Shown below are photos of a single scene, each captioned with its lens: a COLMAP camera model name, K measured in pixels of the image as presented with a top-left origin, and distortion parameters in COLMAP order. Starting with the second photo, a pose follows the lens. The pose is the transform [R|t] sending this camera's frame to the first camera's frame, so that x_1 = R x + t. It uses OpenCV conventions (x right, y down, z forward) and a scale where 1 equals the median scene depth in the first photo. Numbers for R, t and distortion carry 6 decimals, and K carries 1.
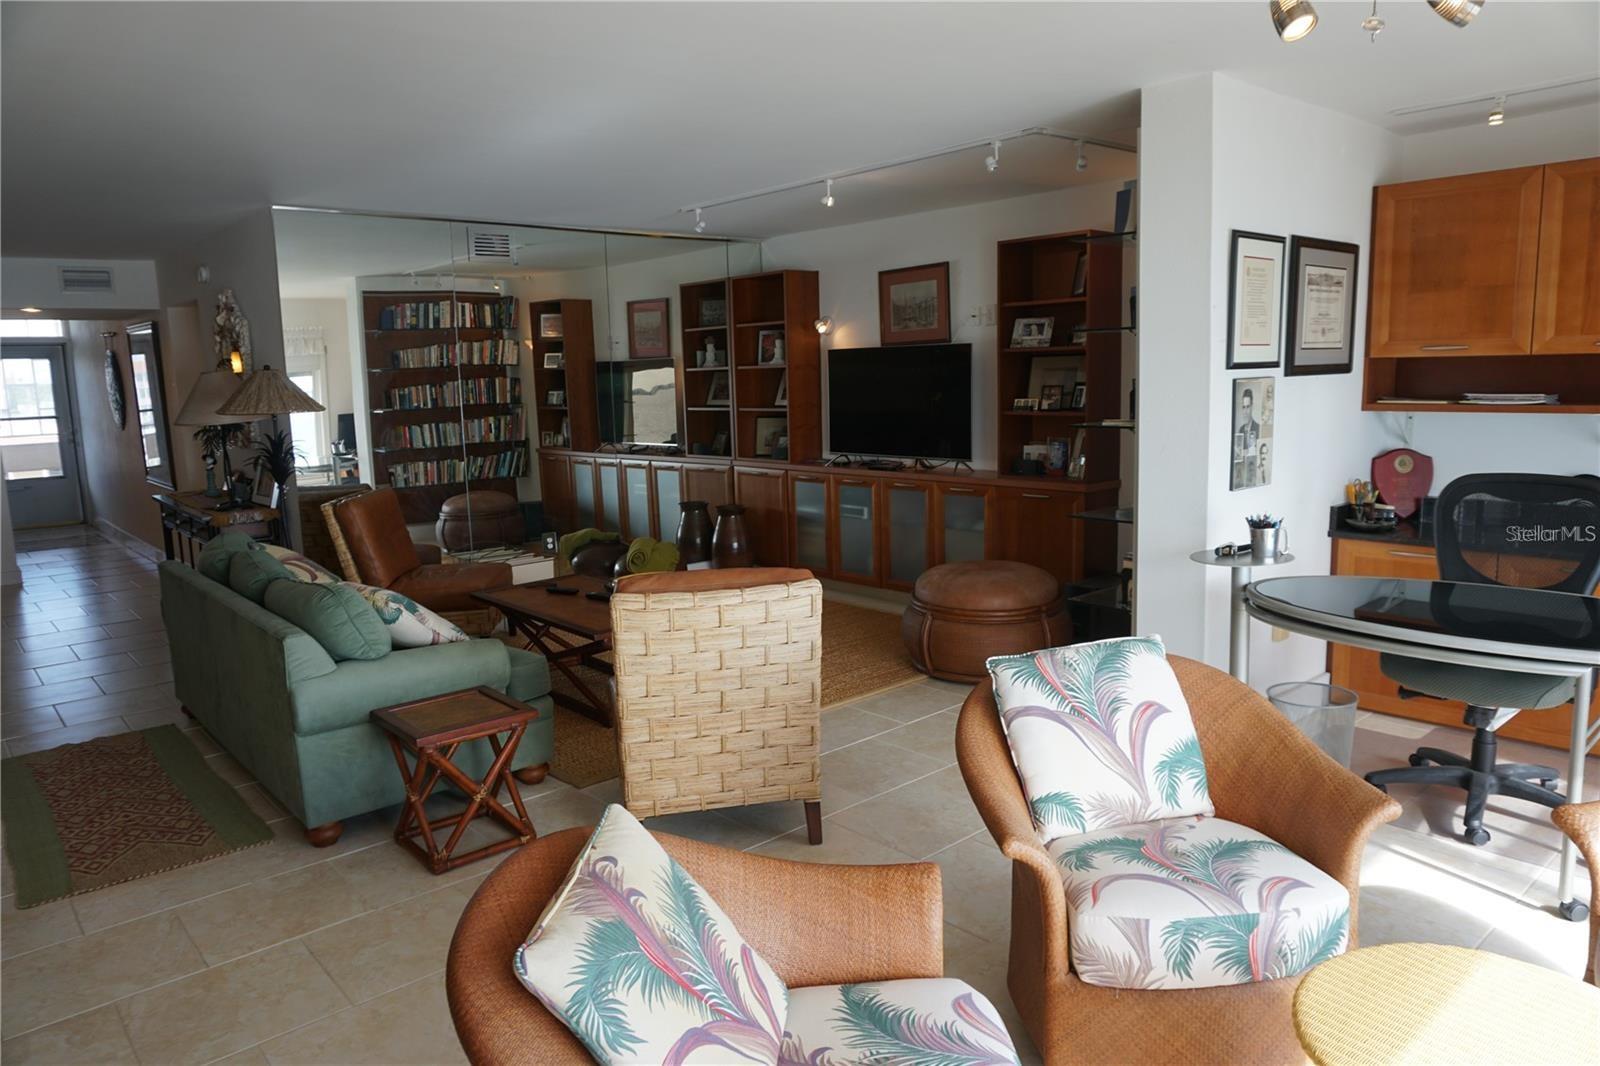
lens RADIAL K [[1070.7, 0, 802.7], [0, 1070.7, 536.3], [0, 0, 1]] dist [-0.052176, 0.031994]
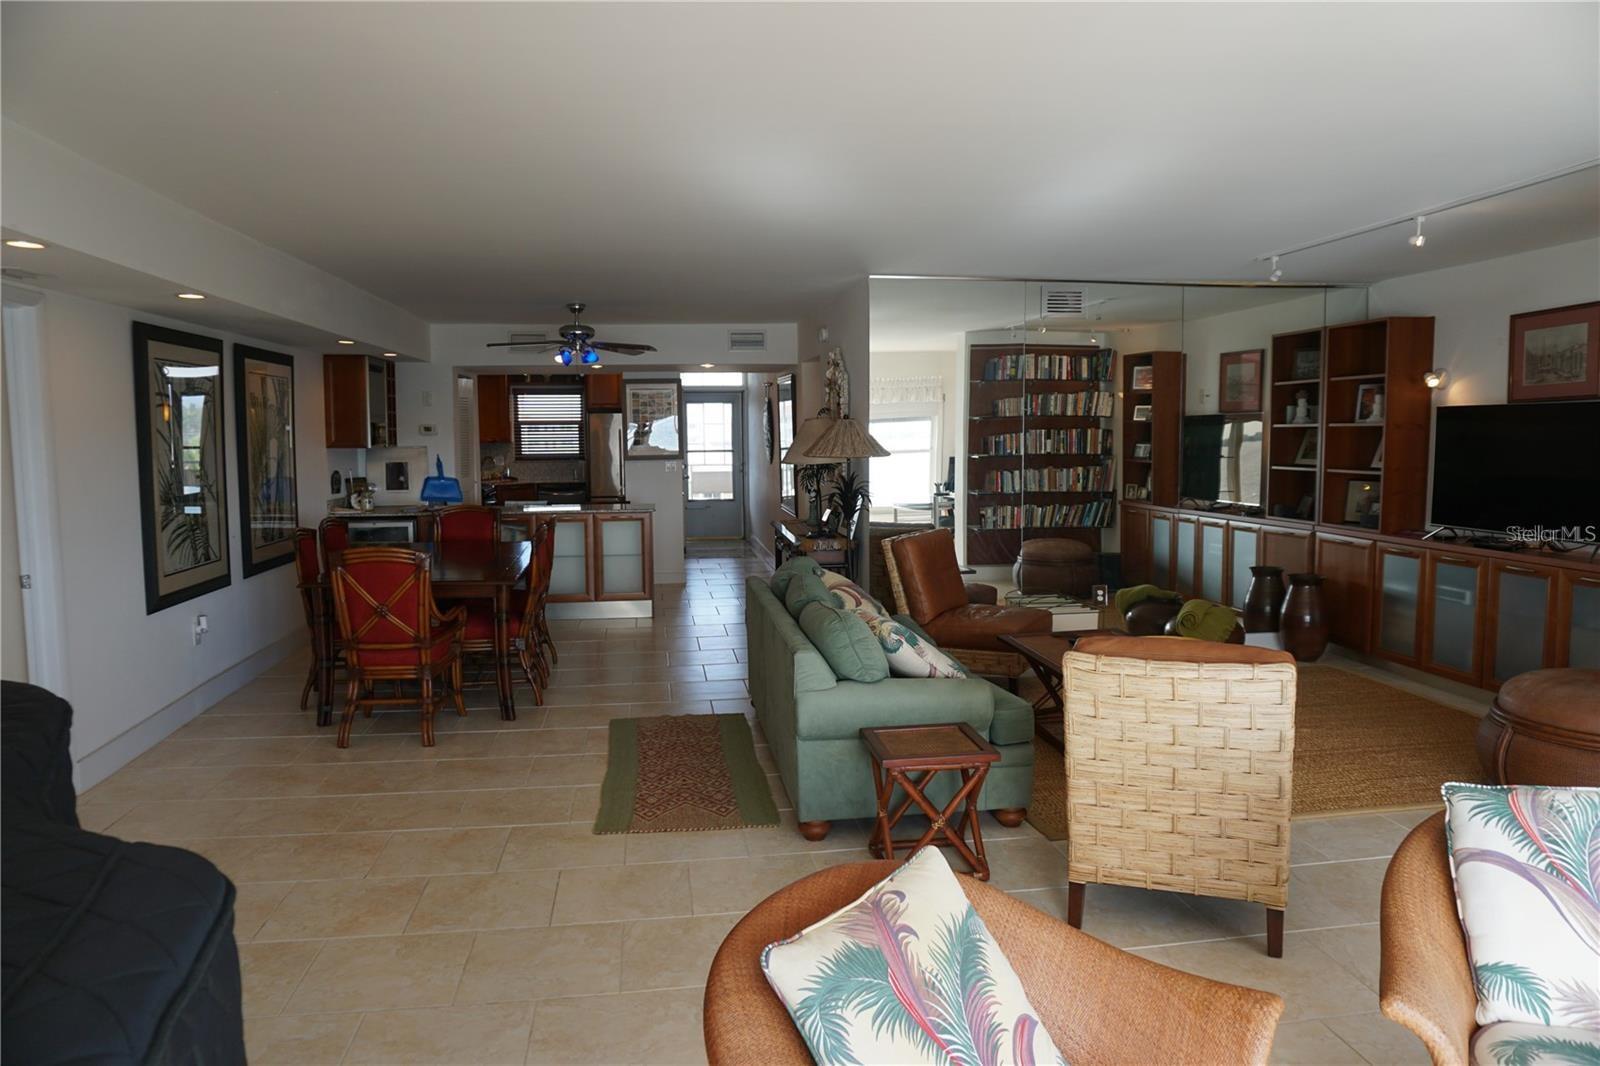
lens RADIAL K [[1070.7, 0, 800.0], [0, 1070.7, 539.3], [0, 0, 1]] dist [-0.052176, 0.031994]
pose [[0.835881, 0.075017, -0.543761, 0.112004], [-0.097424, 0.995165, -0.012470, -0.010000], [0.540196, 0.063398, 0.839148, 0.012079]]
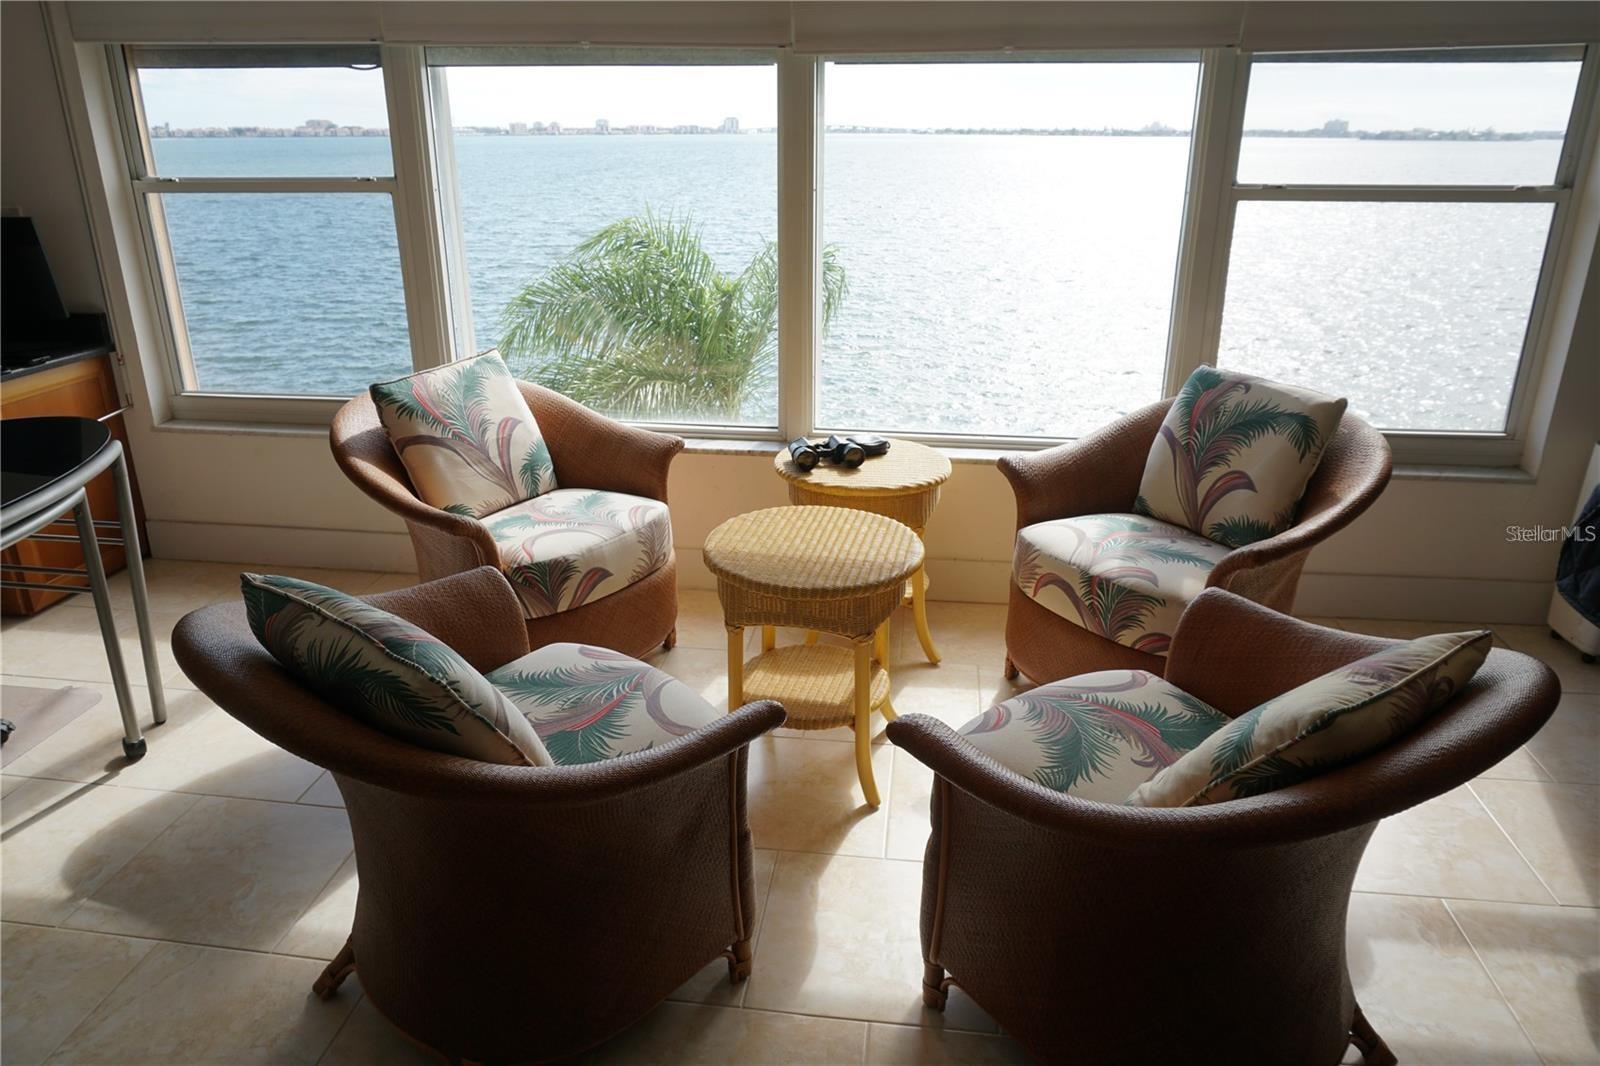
lens RADIAL K [[1070.7, 0, 802.5], [0, 1070.7, 534.6], [0, 0, 1]] dist [-0.052176, 0.031994]
pose [[-0.663716, -0.239716, 0.708531, -0.179340], [0.127934, 0.896914, 0.423294, -0.086189], [-0.736962, 0.371592, -0.564629, 0.687630]]
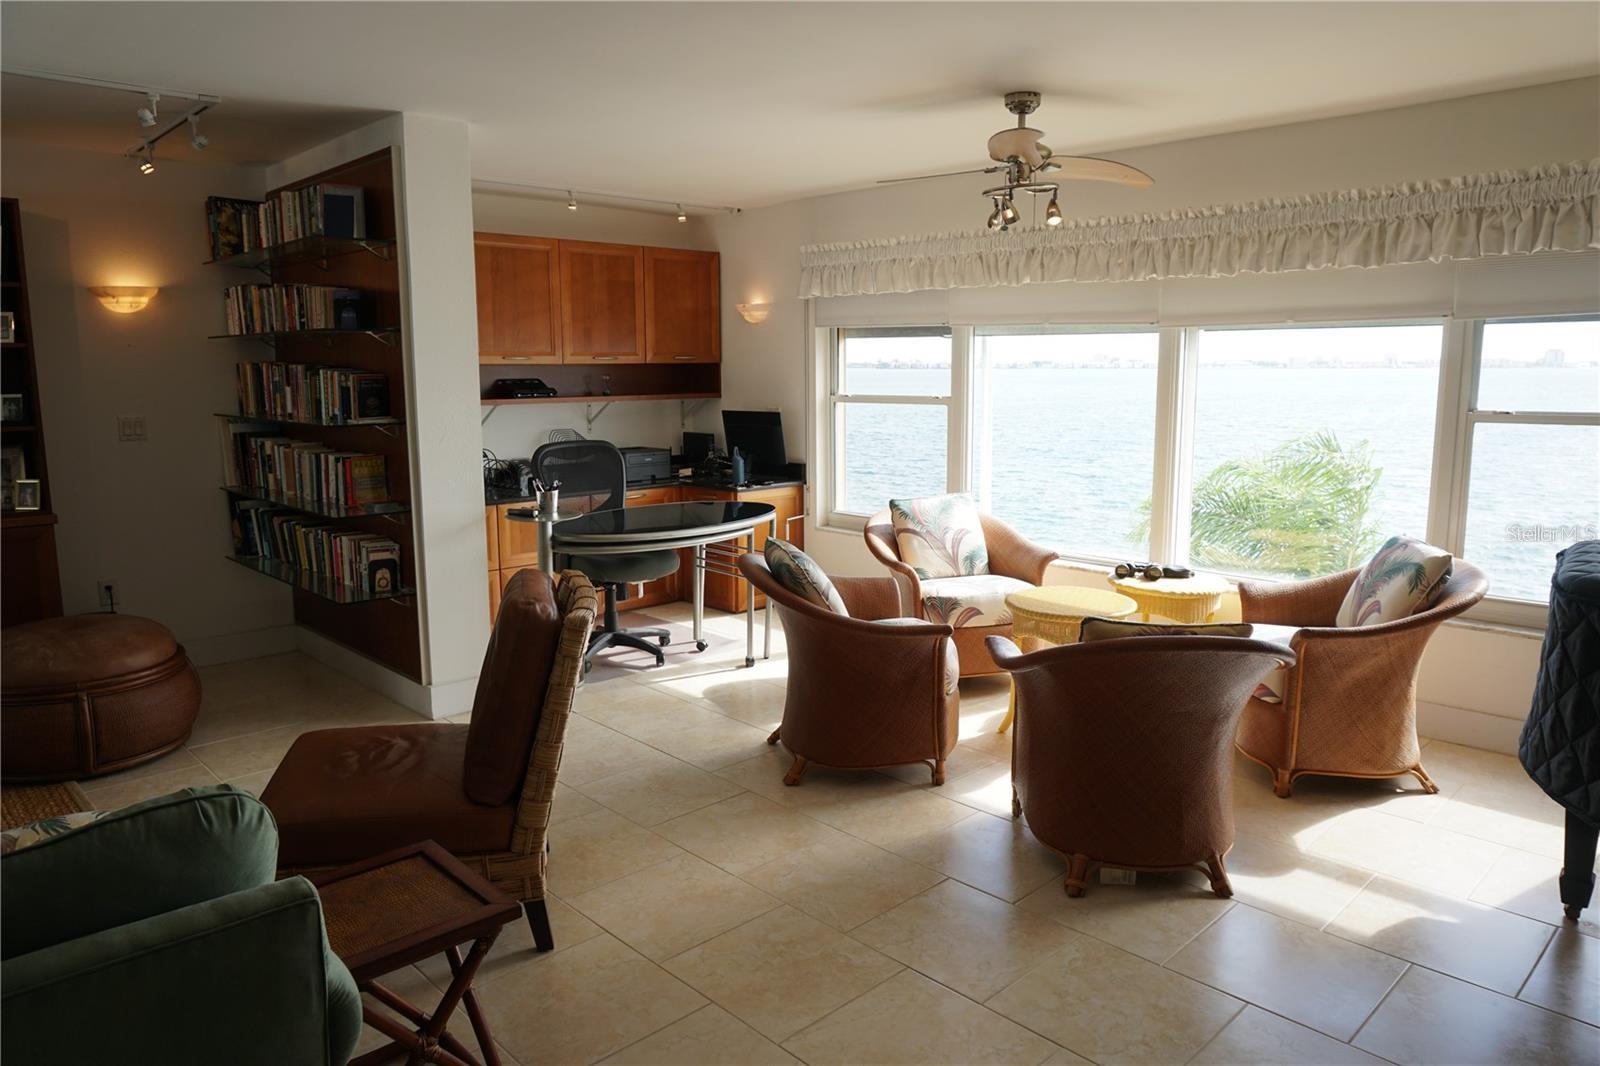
lens RADIAL K [[1070.7, 0, 797.3], [0, 1070.7, 537.9], [0, 0, 1]] dist [-0.052176, 0.031994]
pose [[-0.043410, -0.129880, 0.990579, -0.756965], [0.155456, 0.978559, 0.135117, -0.068646], [-0.986888, 0.159857, -0.022289, 0.623040]]
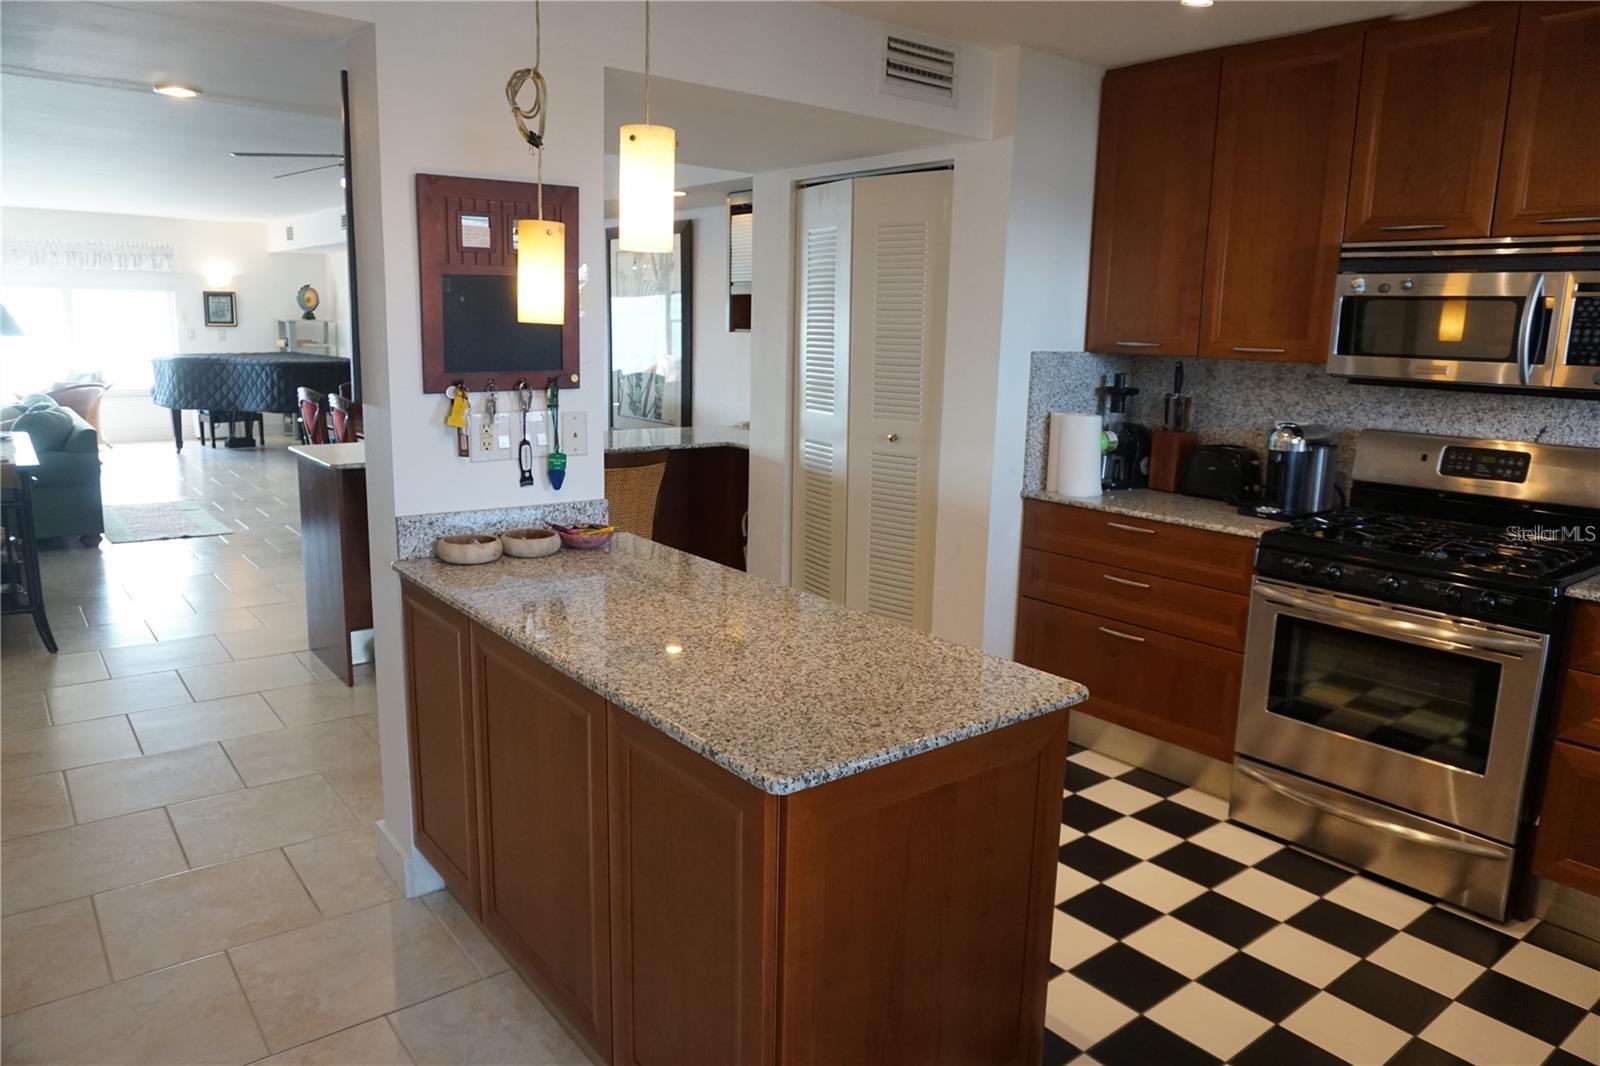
lens RADIAL K [[1070.7, 0, 802.0], [0, 1070.7, 530.4], [0, 0, 1]] dist [-0.052176, 0.031994]
pose [[-0.998306, -0.009082, 0.057466, -1.822845], [0.010424, 0.943835, 0.330251, -0.323148], [-0.057238, 0.330291, -0.942142, 2.577209]]
